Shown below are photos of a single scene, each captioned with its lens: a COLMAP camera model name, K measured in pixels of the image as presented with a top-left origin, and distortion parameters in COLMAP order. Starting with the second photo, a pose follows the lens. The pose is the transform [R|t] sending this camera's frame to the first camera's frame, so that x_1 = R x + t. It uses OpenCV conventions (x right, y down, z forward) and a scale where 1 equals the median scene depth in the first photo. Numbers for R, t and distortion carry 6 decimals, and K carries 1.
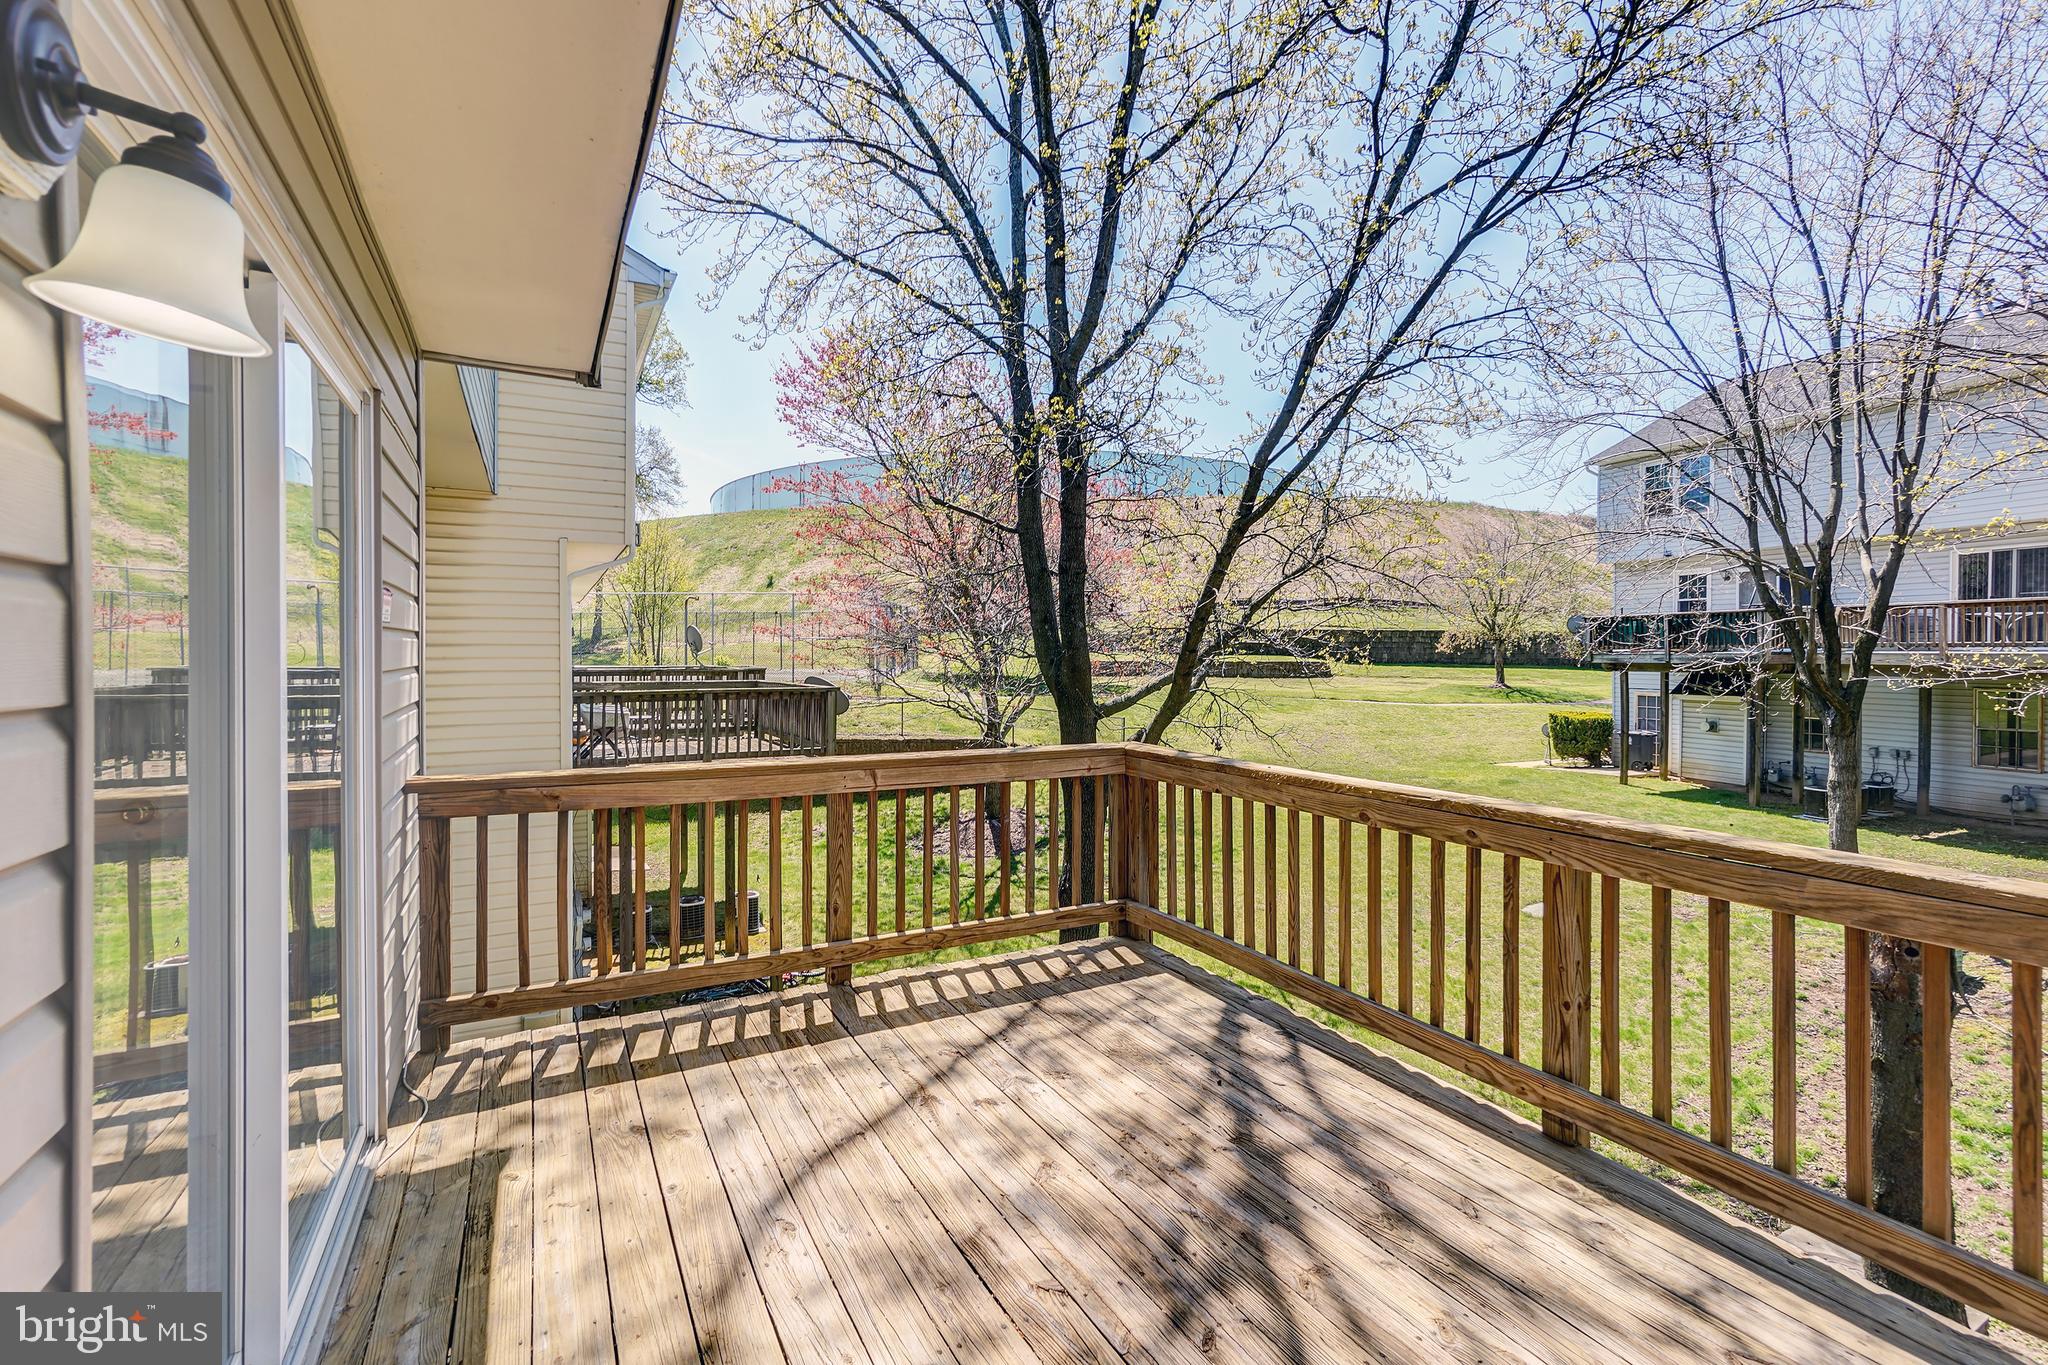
lens RADIAL K [[894.1, 0, 1027.1], [0, 894.1, 666.8], [0, 0, 1]] dist [-0.013180, 0.010782]
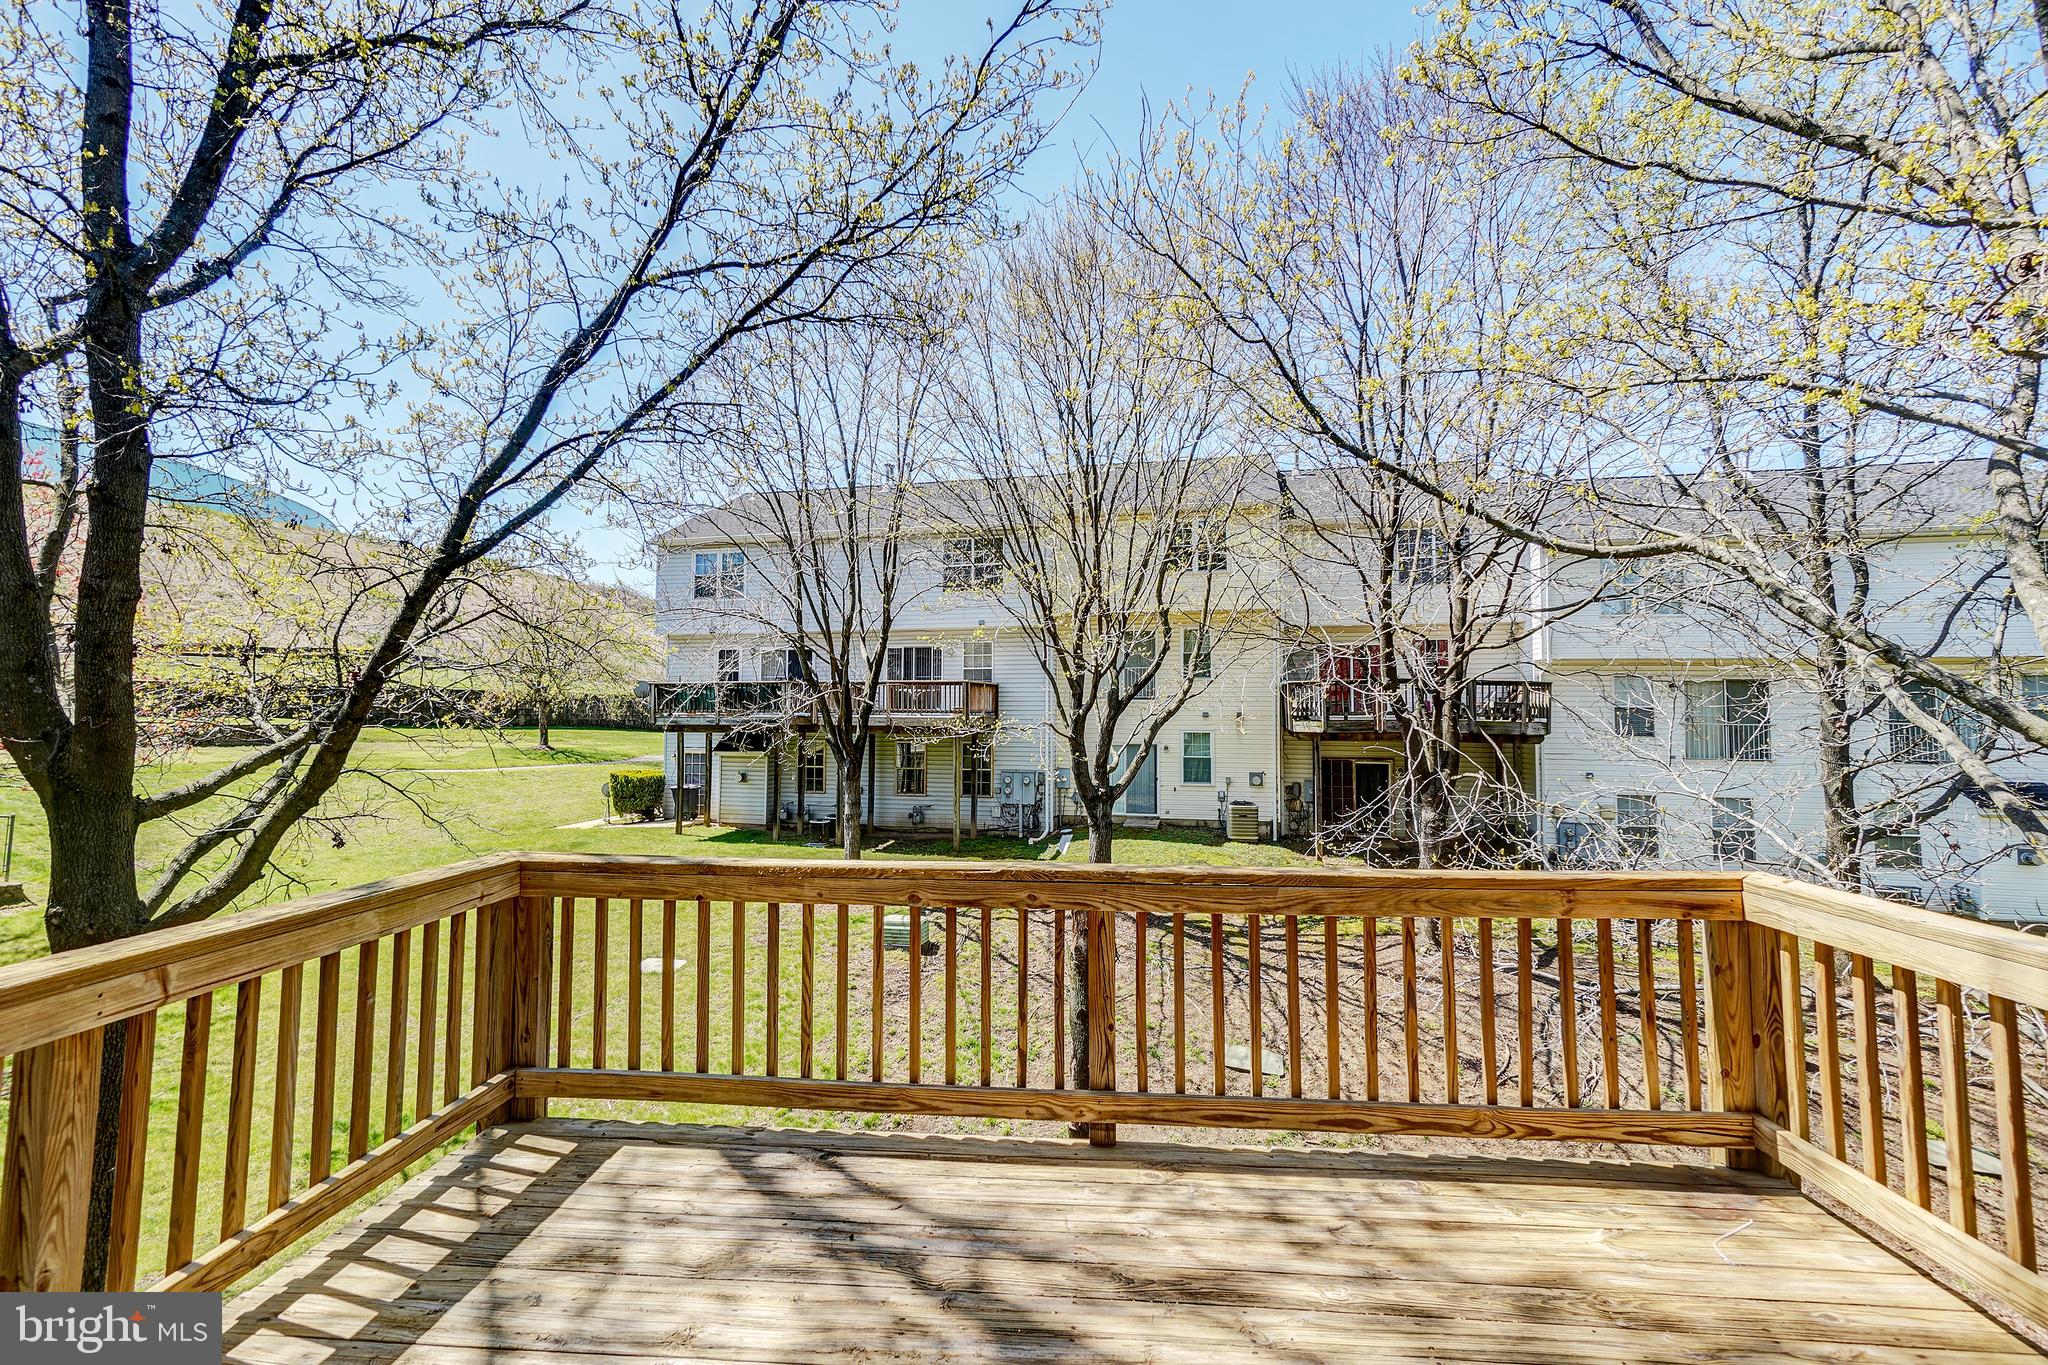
lens RADIAL K [[894.1, 0, 1008.1], [0, 894.1, 663.4], [0, 0, 1]] dist [-0.013180, 0.010782]
pose [[0.557370, 0.048955, 0.828820, -0.113469], [0.011099, 0.997732, -0.066396, -0.007688], [-0.830190, 0.046206, 0.555562, 0.095237]]
